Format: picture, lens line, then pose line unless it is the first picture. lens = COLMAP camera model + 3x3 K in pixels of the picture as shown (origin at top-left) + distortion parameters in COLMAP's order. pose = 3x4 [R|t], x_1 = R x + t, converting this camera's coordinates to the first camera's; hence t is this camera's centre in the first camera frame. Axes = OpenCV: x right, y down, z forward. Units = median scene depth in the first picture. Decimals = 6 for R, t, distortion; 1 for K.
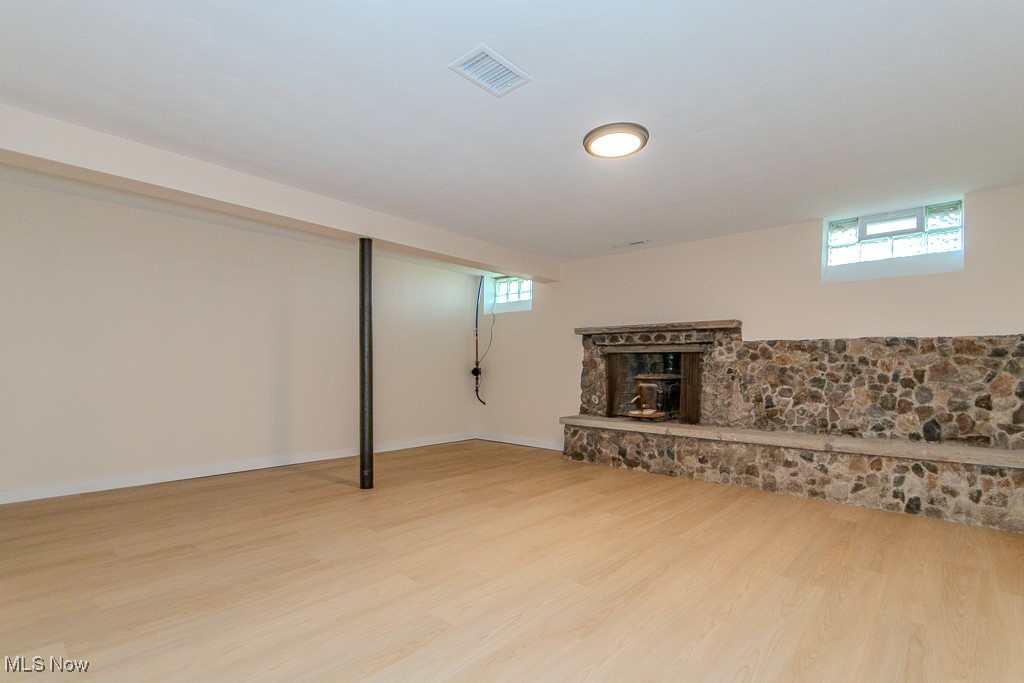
lens RADIAL K [[473.7, 0, 512.0], [0, 473.7, 341.5], [0, 0, 1]] dist [-0.000802, -0.000318]
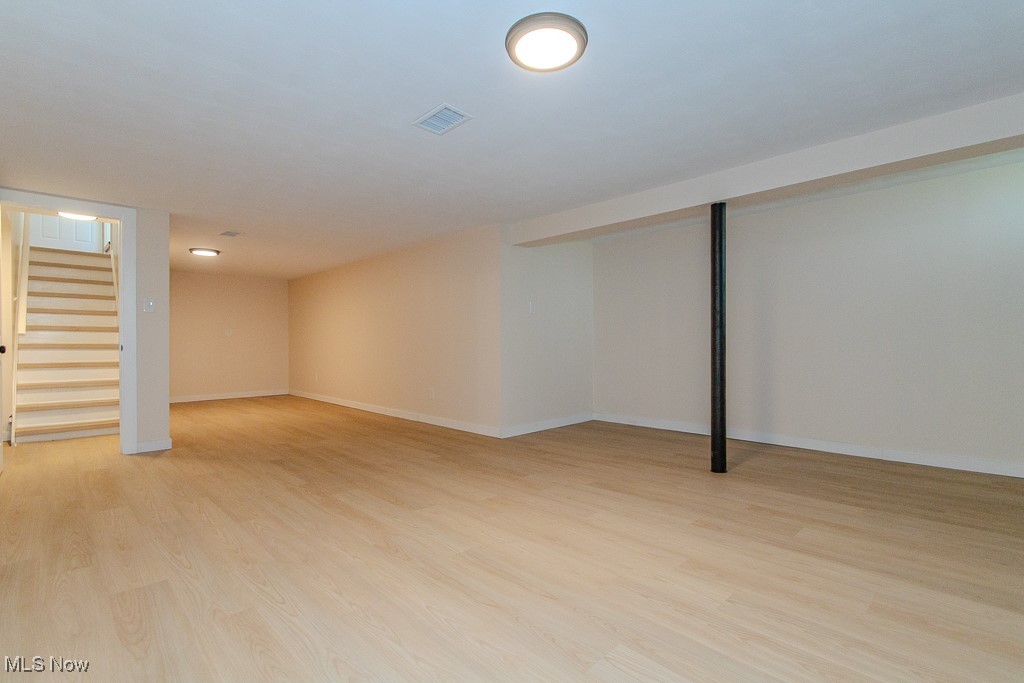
lens RADIAL K [[473.7, 0, 512.0], [0, 473.7, 341.5], [0, 0, 1]] dist [-0.000802, -0.000318]
pose [[-0.052448, -0.015558, -0.998502, 0.621375], [0.061359, 0.997939, -0.018772, 0.043109], [0.996737, -0.062252, -0.051385, 0.628086]]
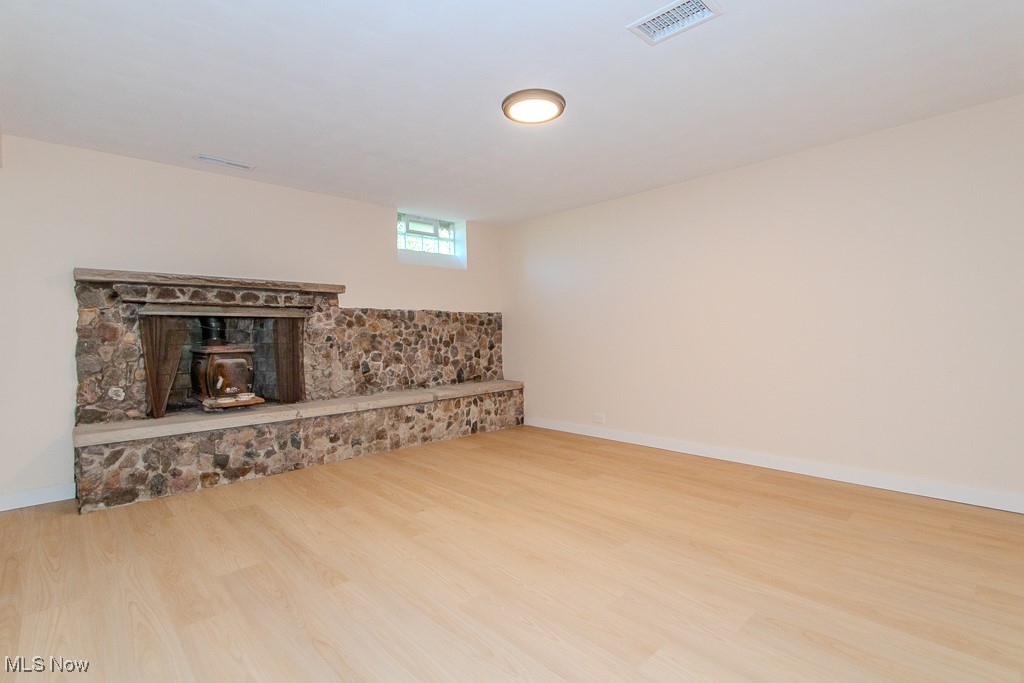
lens RADIAL K [[480.2, 0, 512.4], [0, 480.2, 290.2], [0, 0, 1]] dist [0.000290, -0.000084]
pose [[0.076656, 0.078573, 0.993957, -0.519350], [-0.042375, 0.996246, -0.075486, 0.025236], [-0.996157, -0.036332, 0.079697, 0.624682]]
